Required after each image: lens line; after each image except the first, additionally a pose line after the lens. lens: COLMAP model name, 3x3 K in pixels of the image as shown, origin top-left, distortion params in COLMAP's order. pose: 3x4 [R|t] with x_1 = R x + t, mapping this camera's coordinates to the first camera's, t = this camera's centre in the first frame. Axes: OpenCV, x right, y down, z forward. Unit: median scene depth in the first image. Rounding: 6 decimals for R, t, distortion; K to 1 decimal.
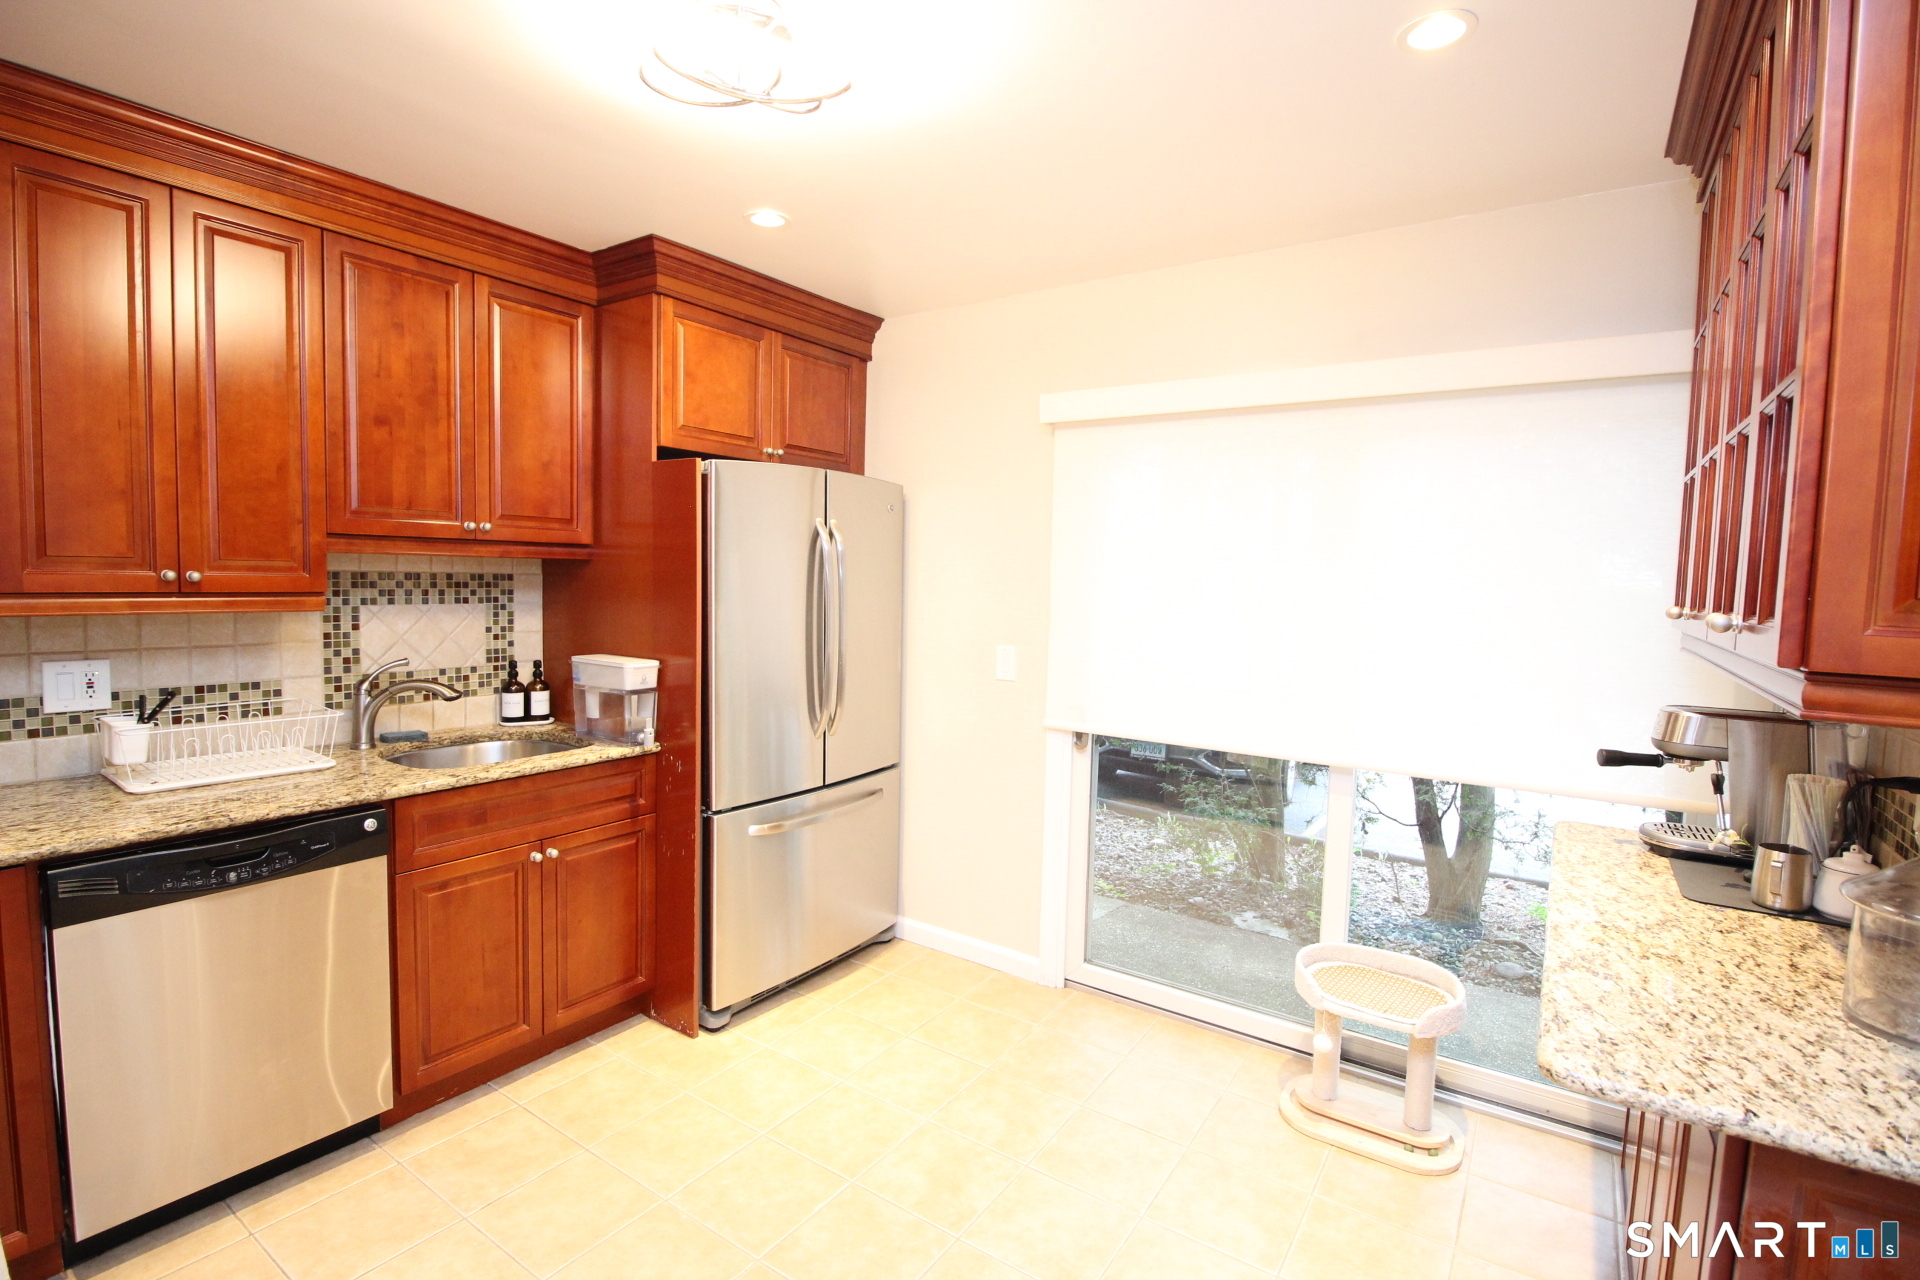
lens RADIAL K [[892.5, 0, 953.6], [0, 892.5, 636.9], [0, 0, 1]] dist [0.001671, -0.014495]
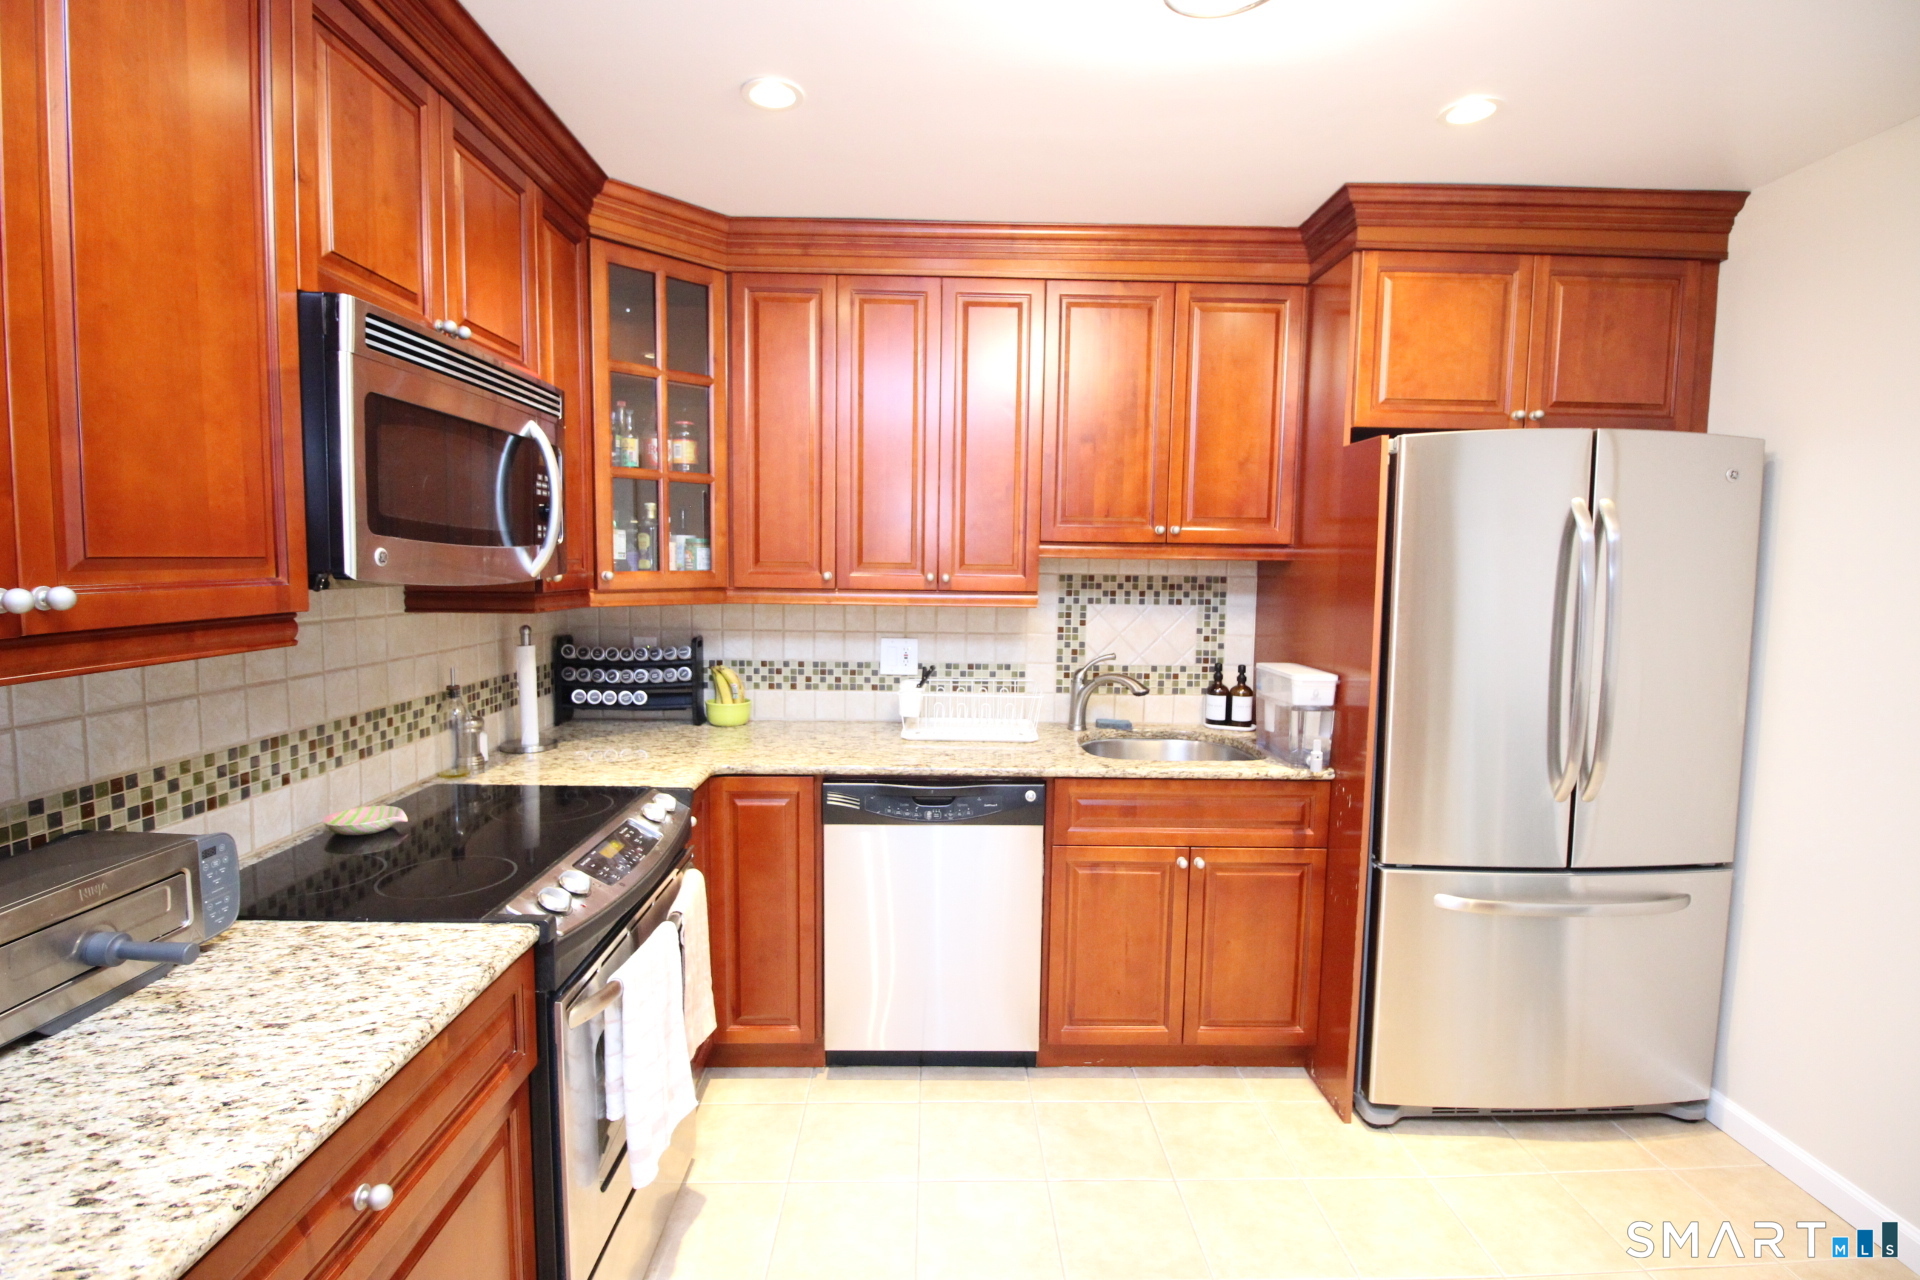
lens RADIAL K [[892.5, 0, 953.6], [0, 892.5, 636.9], [0, 0, 1]] dist [0.001671, -0.014495]
pose [[0.585060, 0.051155, -0.809375, 0.154438], [-0.056373, 0.998160, 0.022337, -0.009245], [0.809028, 0.032559, 0.586867, 0.189014]]
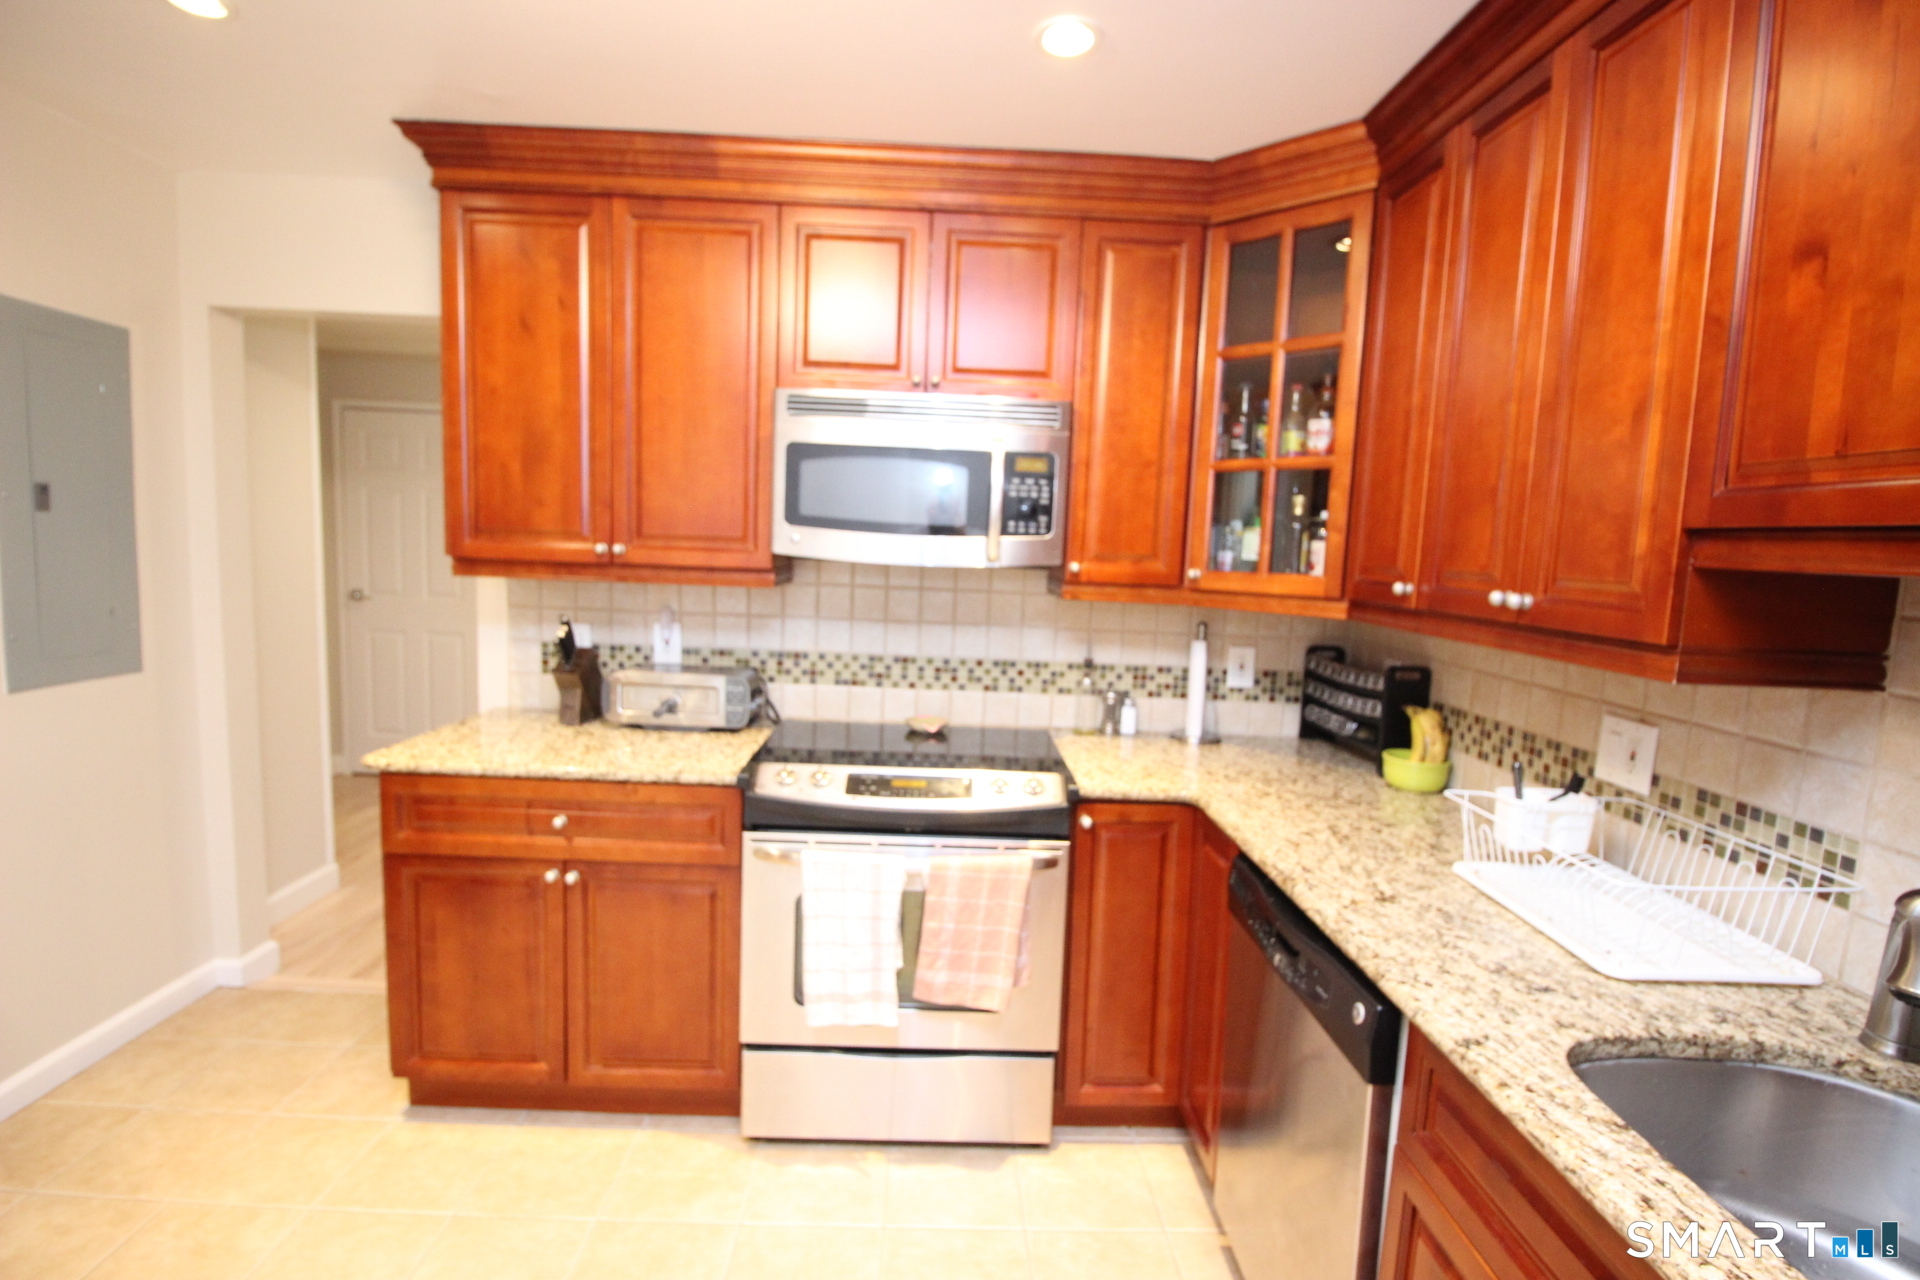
lens RADIAL K [[892.5, 0, 953.6], [0, 892.5, 636.9], [0, 0, 1]] dist [0.001671, -0.014495]
pose [[-0.816865, 0.002851, -0.576822, -0.073347], [-0.100620, 0.983952, 0.147357, -0.074799], [0.567985, 0.178410, -0.803469, 0.992944]]
